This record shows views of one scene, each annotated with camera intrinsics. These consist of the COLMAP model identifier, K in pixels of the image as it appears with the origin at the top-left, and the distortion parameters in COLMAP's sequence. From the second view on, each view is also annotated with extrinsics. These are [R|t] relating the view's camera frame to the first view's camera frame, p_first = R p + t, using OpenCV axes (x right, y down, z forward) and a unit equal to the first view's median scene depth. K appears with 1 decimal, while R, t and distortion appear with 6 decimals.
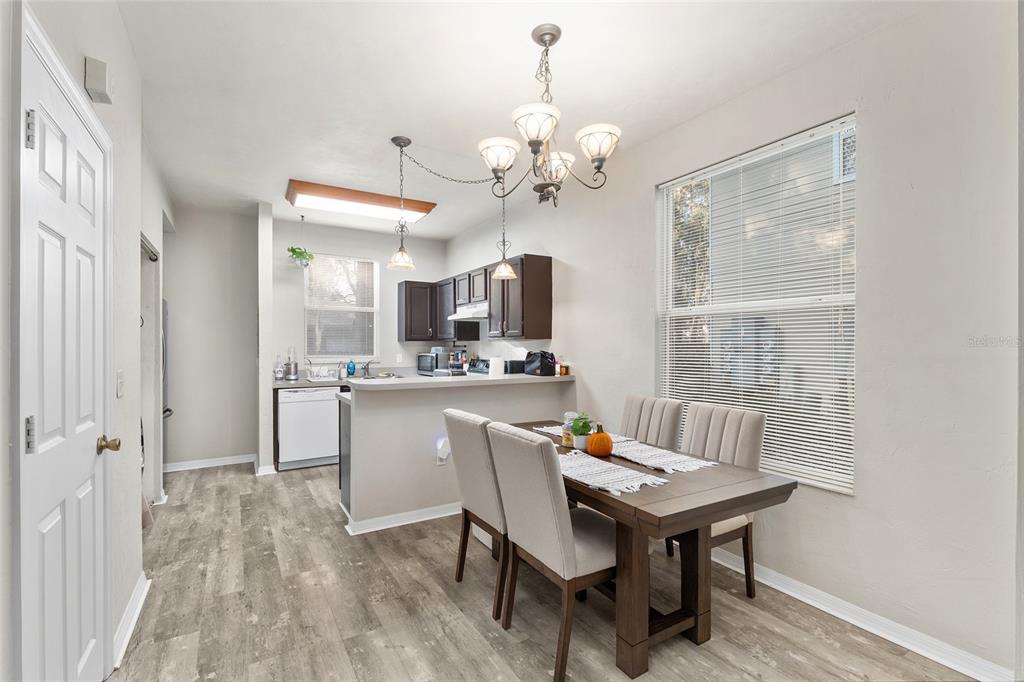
lens RADIAL K [[453.4, 0, 508.4], [0, 453.4, 347.2], [0, 0, 1]] dist [-0.000469, -0.000132]
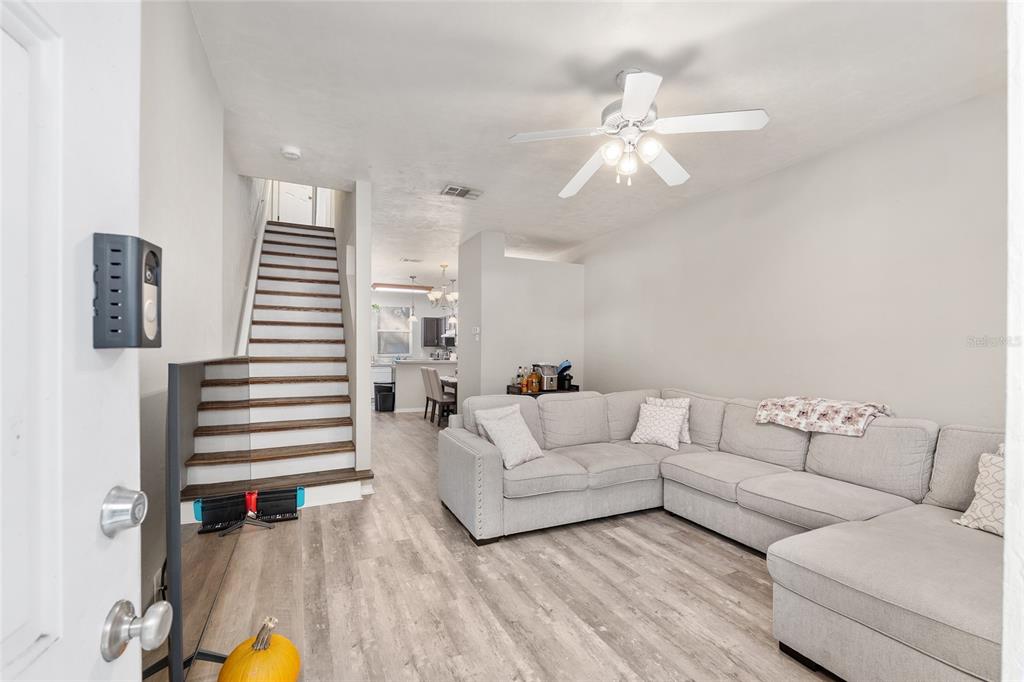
lens RADIAL K [[441.7, 0, 520.8], [0, 441.7, 341.4], [0, 0, 1]] dist [-0.001890, -0.000154]
pose [[0.996360, 0.001040, -0.085237, 0.476749], [-0.002992, 0.999736, -0.022777, 0.009783], [0.085191, 0.022949, 0.996100, -1.202213]]
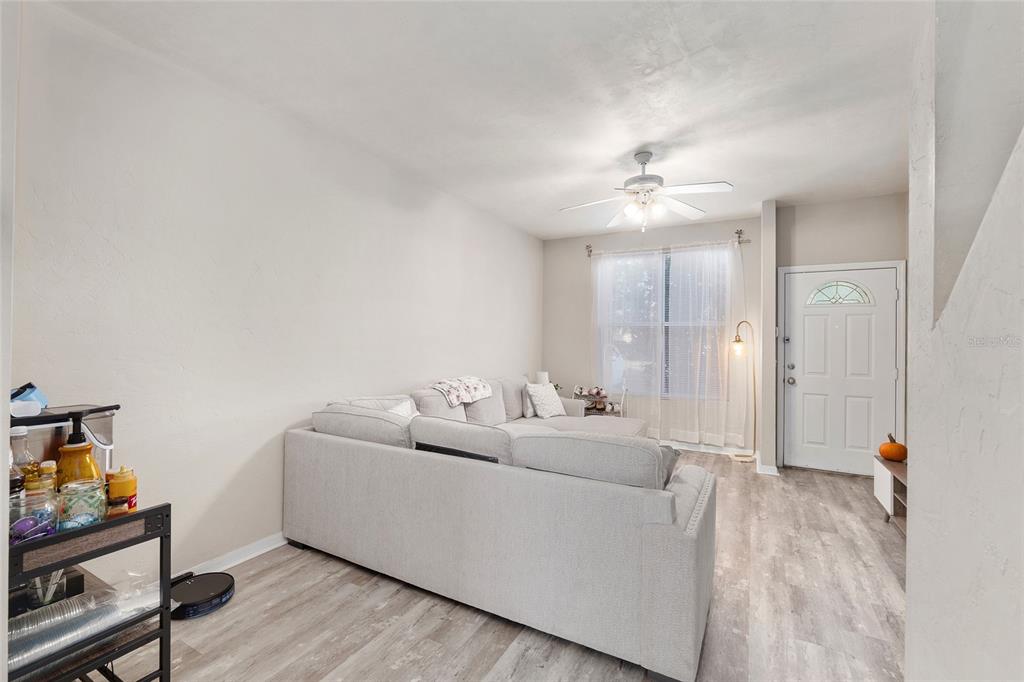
lens RADIAL K [[436.1, 0, 512.6], [0, 436.1, 335.6], [0, 0, 1]] dist [-0.002187, -0.000324]
pose [[-0.502528, 0.000494, 0.864561, 0.031299], [-0.007132, 0.999963, -0.004717, -0.004394], [-0.864532, -0.008536, -0.502506, -0.107747]]
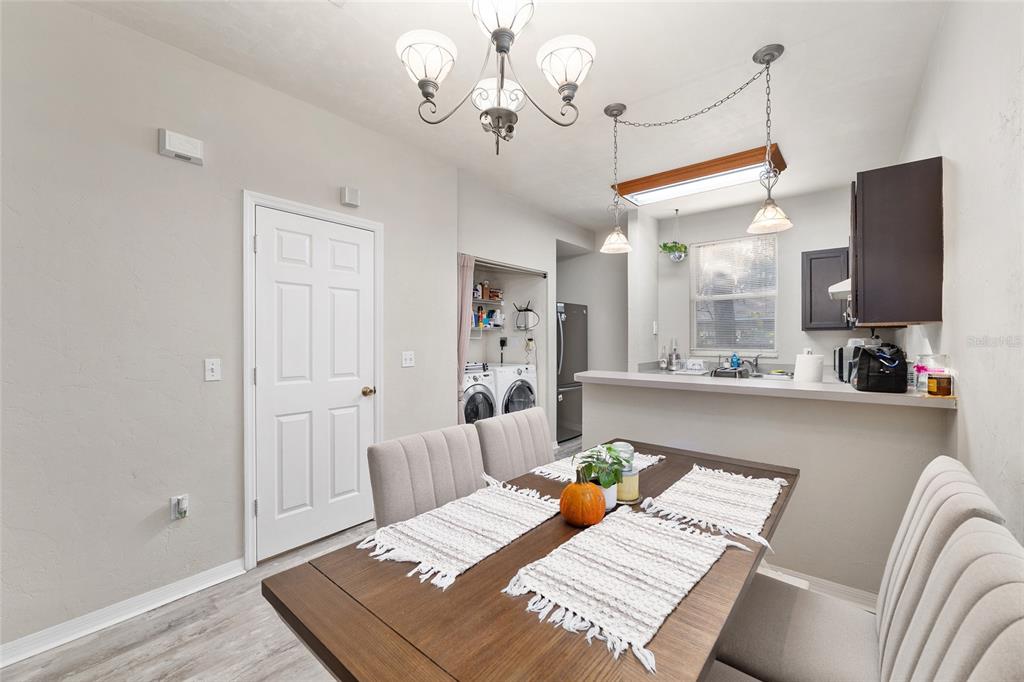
lens RADIAL K [[418.1, 0, 505.9], [0, 418.1, 339.1], [0, 0, 1]] dist [-0.007884, -0.000111]
pose [[0.332266, -0.000817, -0.943185, 0.330366], [-0.002457, 0.999995, -0.001731, 0.003037], [0.943183, 0.002893, 0.332262, 0.359683]]
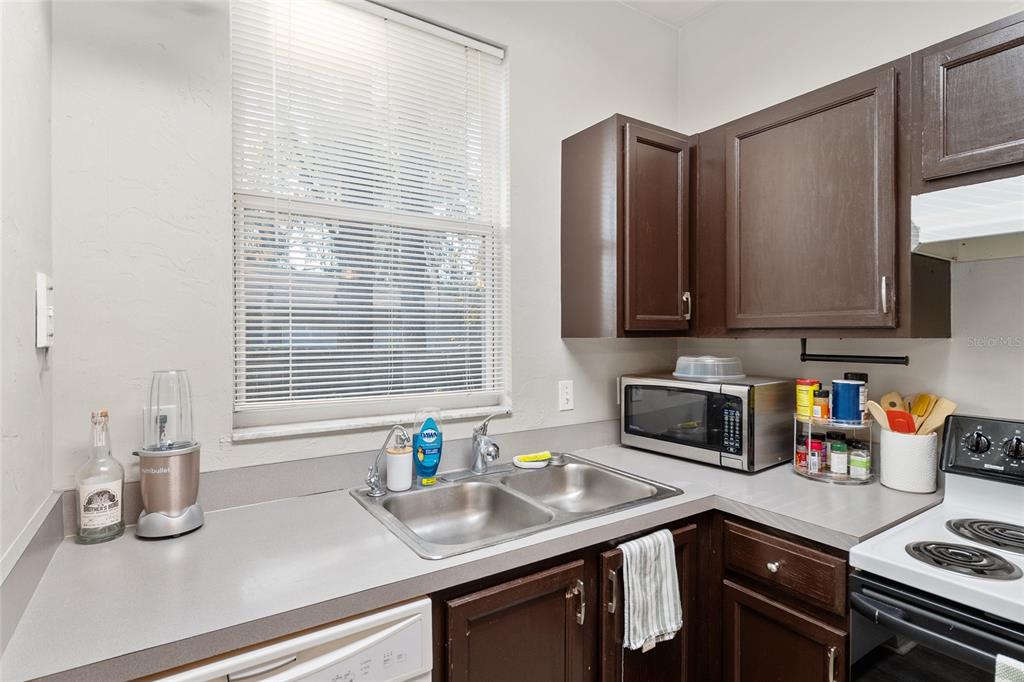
lens RADIAL K [[524.3, 0, 511.3], [0, 524.3, 336.4], [0, 0, 1]] dist [-0.002598, 0.000138]
pose [[0.998965, 0.000942, 0.045473, -0.375292], [-0.001091, 0.999994, 0.003256, -0.018987], [-0.045470, -0.003302, 0.998960, 0.849861]]
